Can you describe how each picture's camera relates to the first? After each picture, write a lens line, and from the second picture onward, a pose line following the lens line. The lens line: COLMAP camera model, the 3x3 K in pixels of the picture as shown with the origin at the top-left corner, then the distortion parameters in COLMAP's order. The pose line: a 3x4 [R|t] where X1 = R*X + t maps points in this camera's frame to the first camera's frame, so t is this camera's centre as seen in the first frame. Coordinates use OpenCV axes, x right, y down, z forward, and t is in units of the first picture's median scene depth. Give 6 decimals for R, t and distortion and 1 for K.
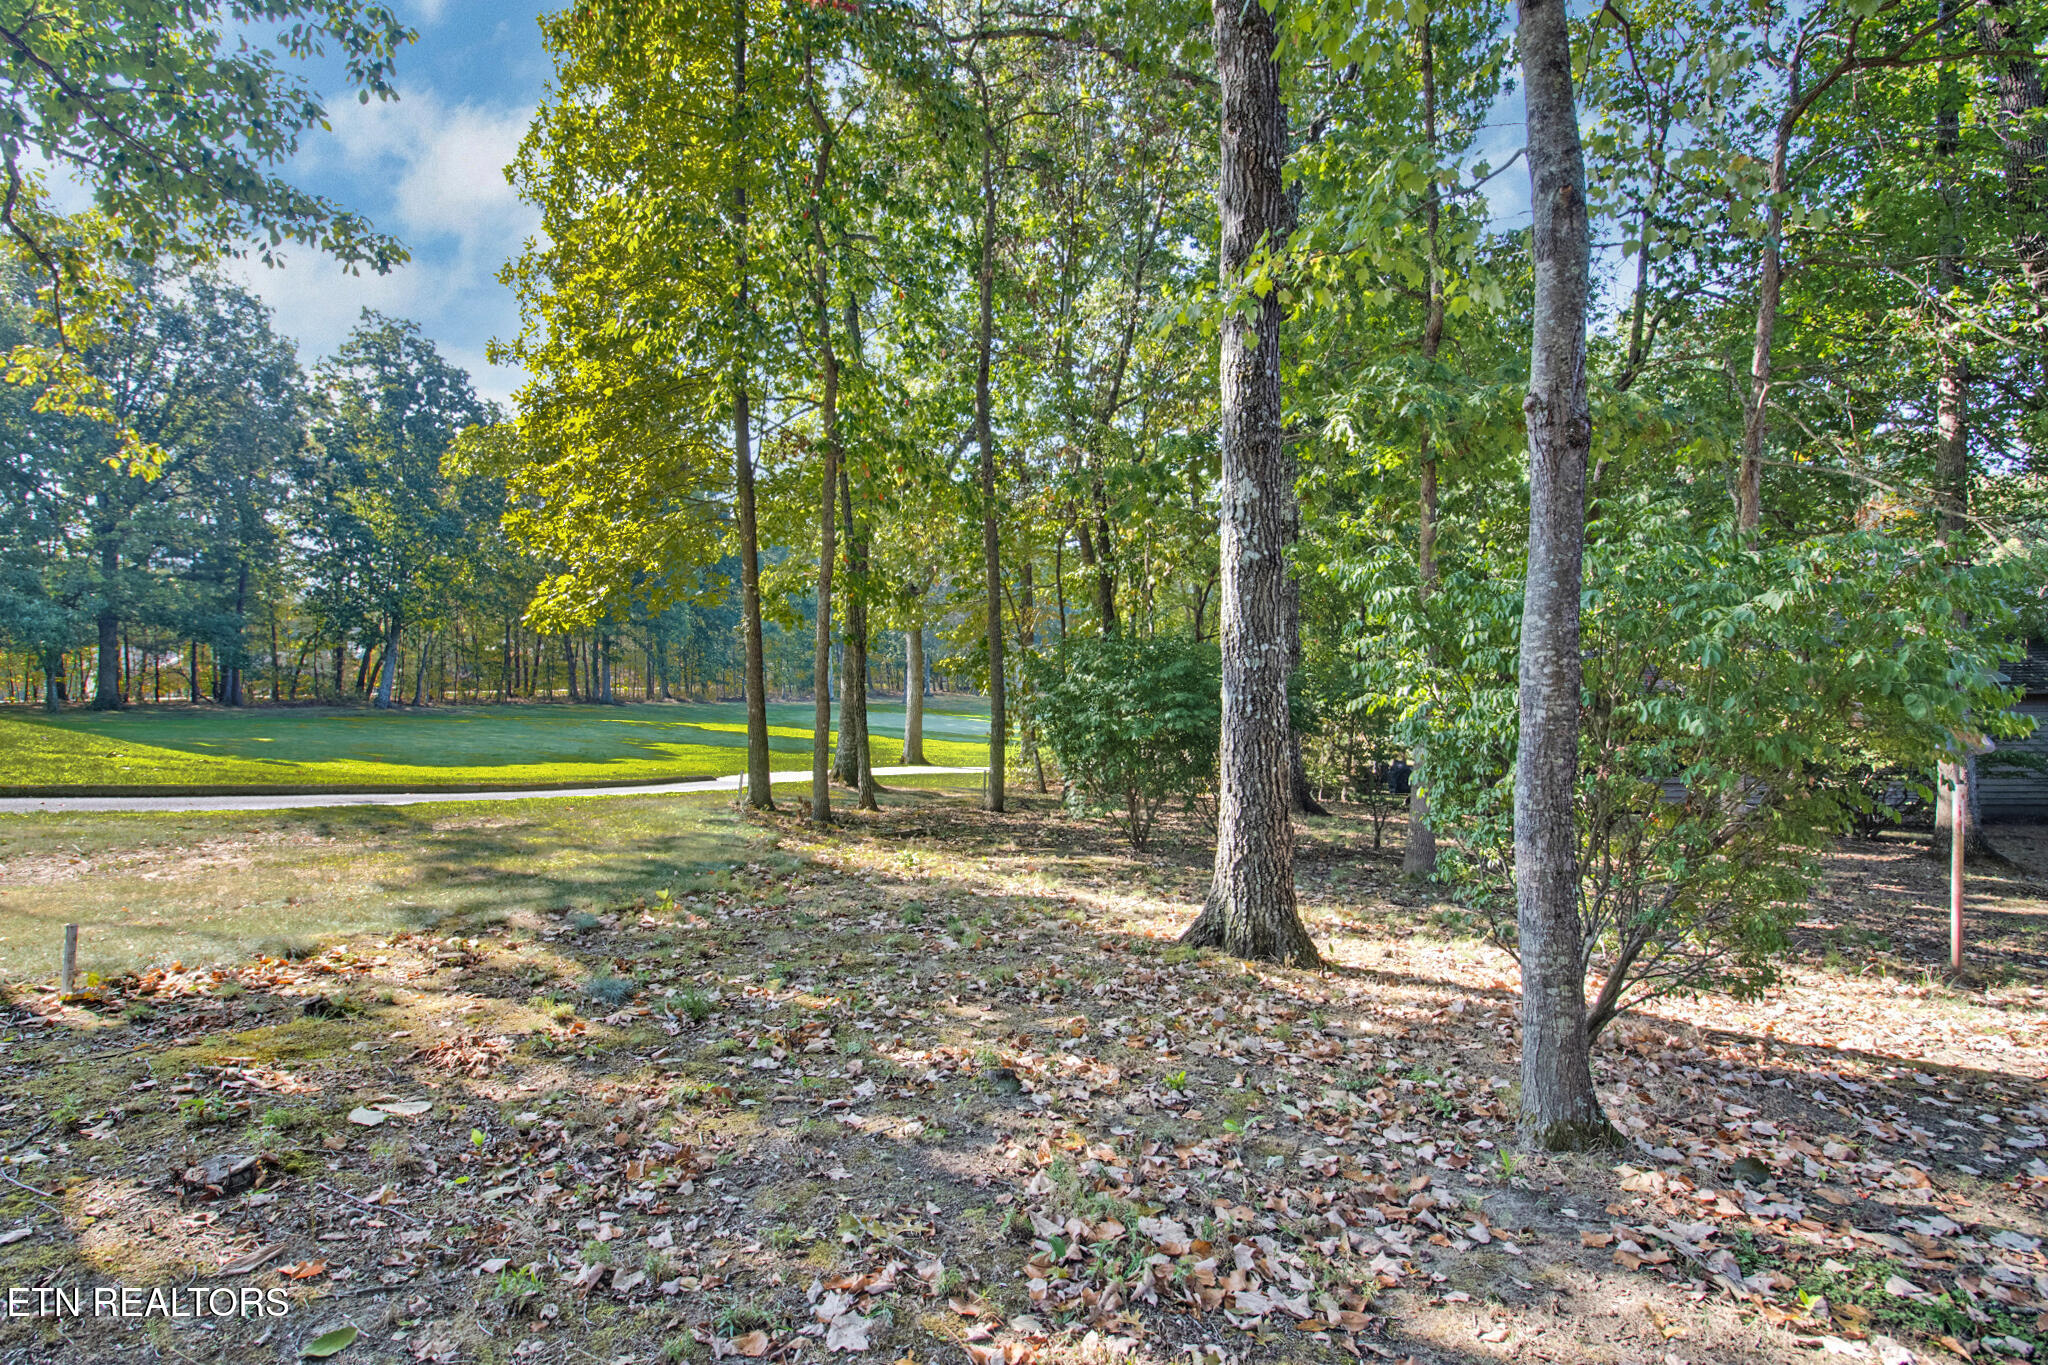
lens RADIAL K [[1004.0, 0, 1024.0], [0, 1004.0, 682.5], [0, 0, 1]] dist [0.000489, -0.010721]
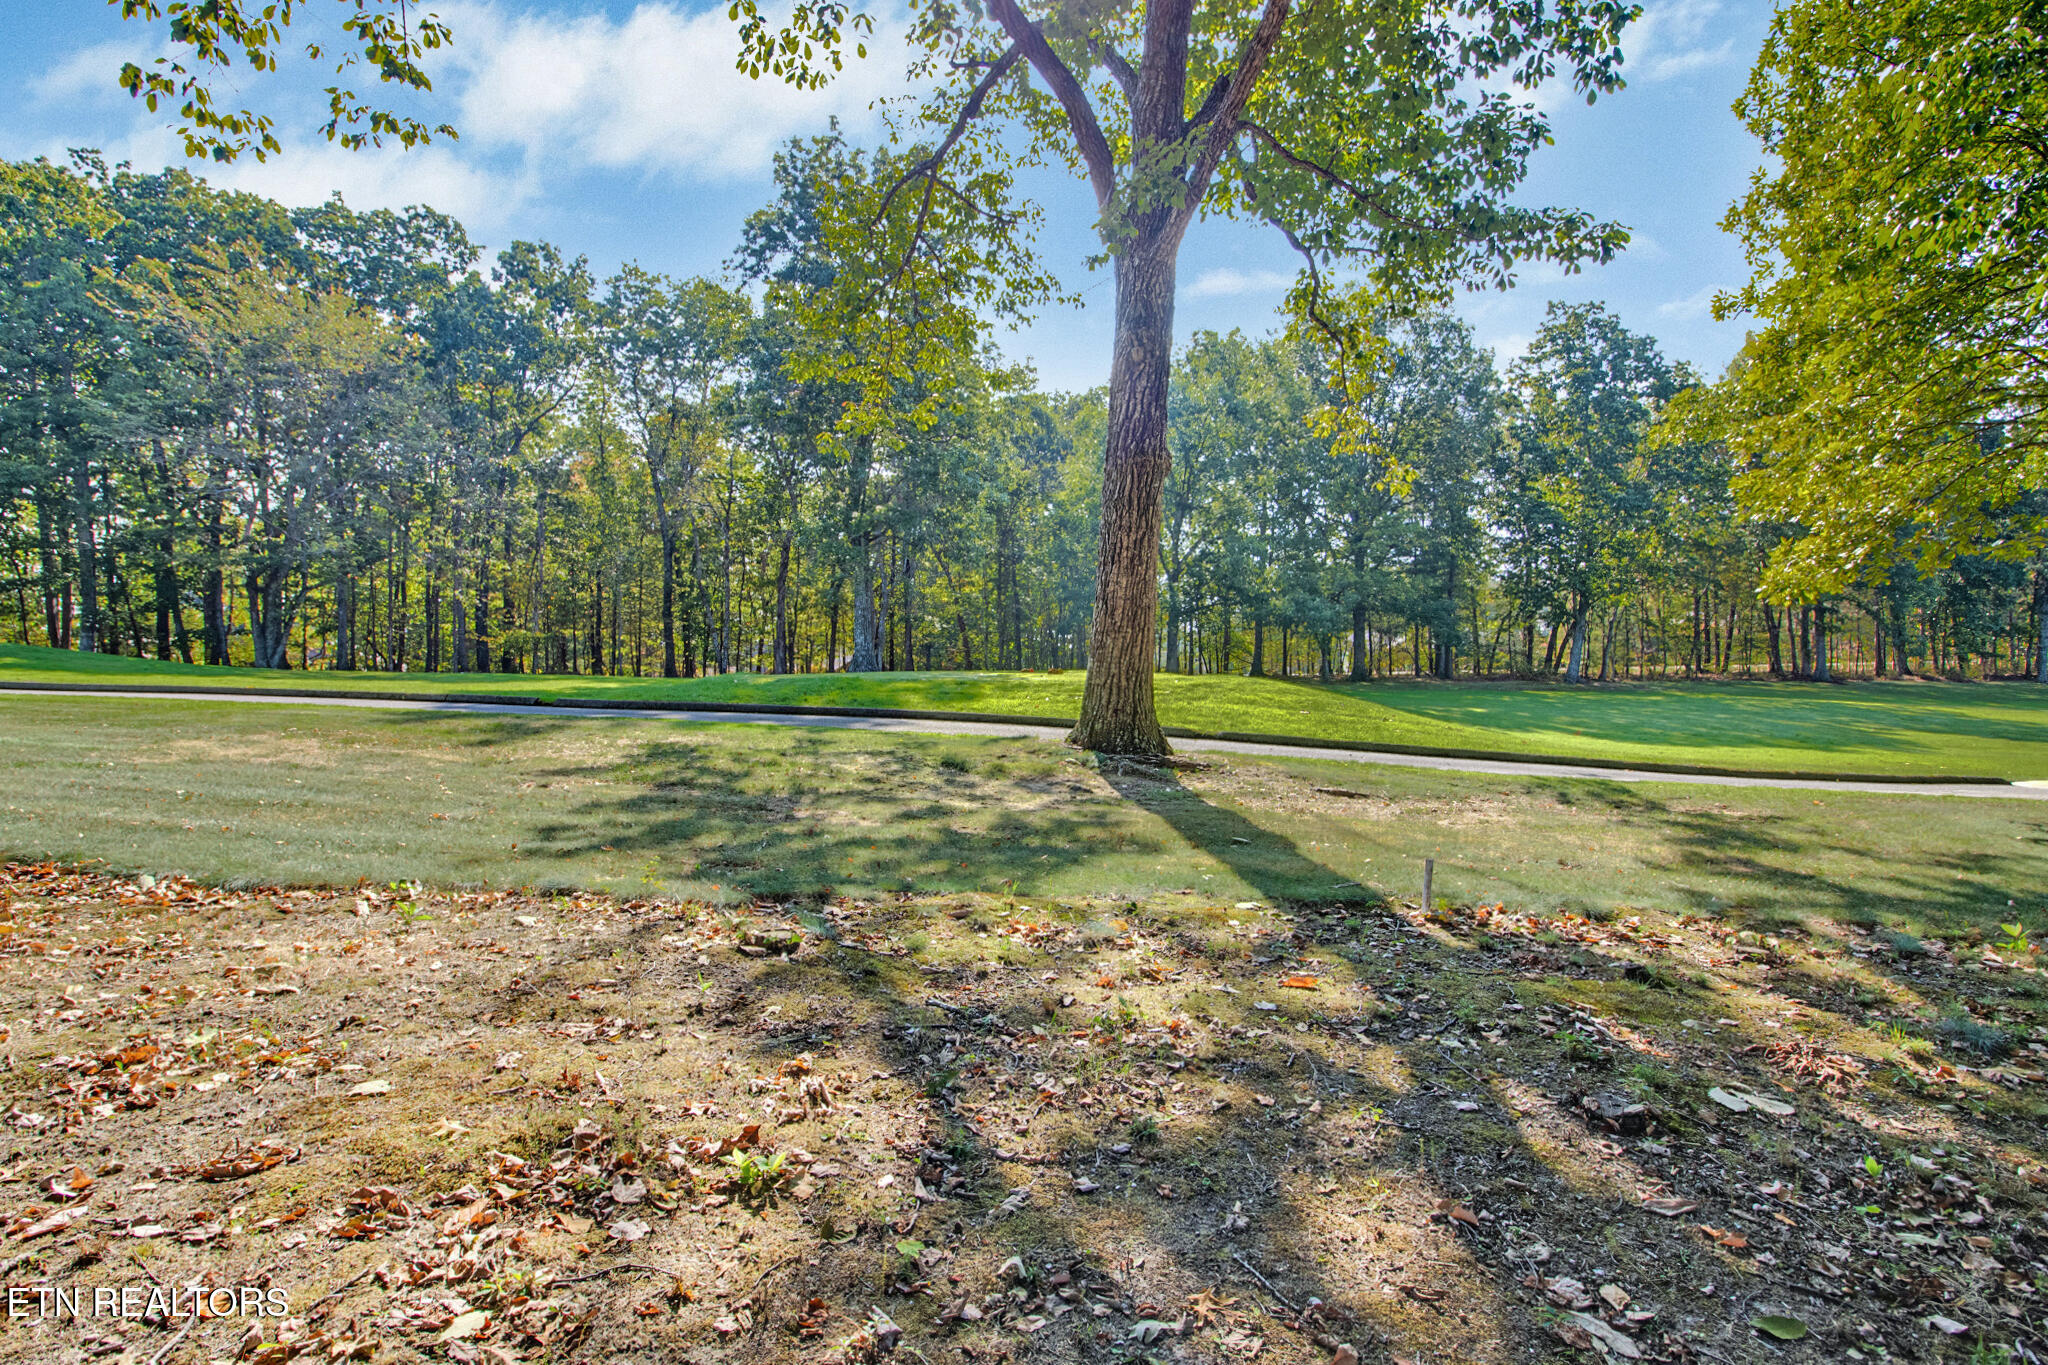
lens RADIAL K [[1004.0, 0, 1024.0], [0, 1004.0, 682.5], [0, 0, 1]] dist [0.000489, -0.010721]
pose [[0.530368, 0.014704, -0.847640, -0.081738], [0.010716, 0.999653, 0.024045, -0.009284], [0.847700, -0.021836, 0.530027, -0.058861]]
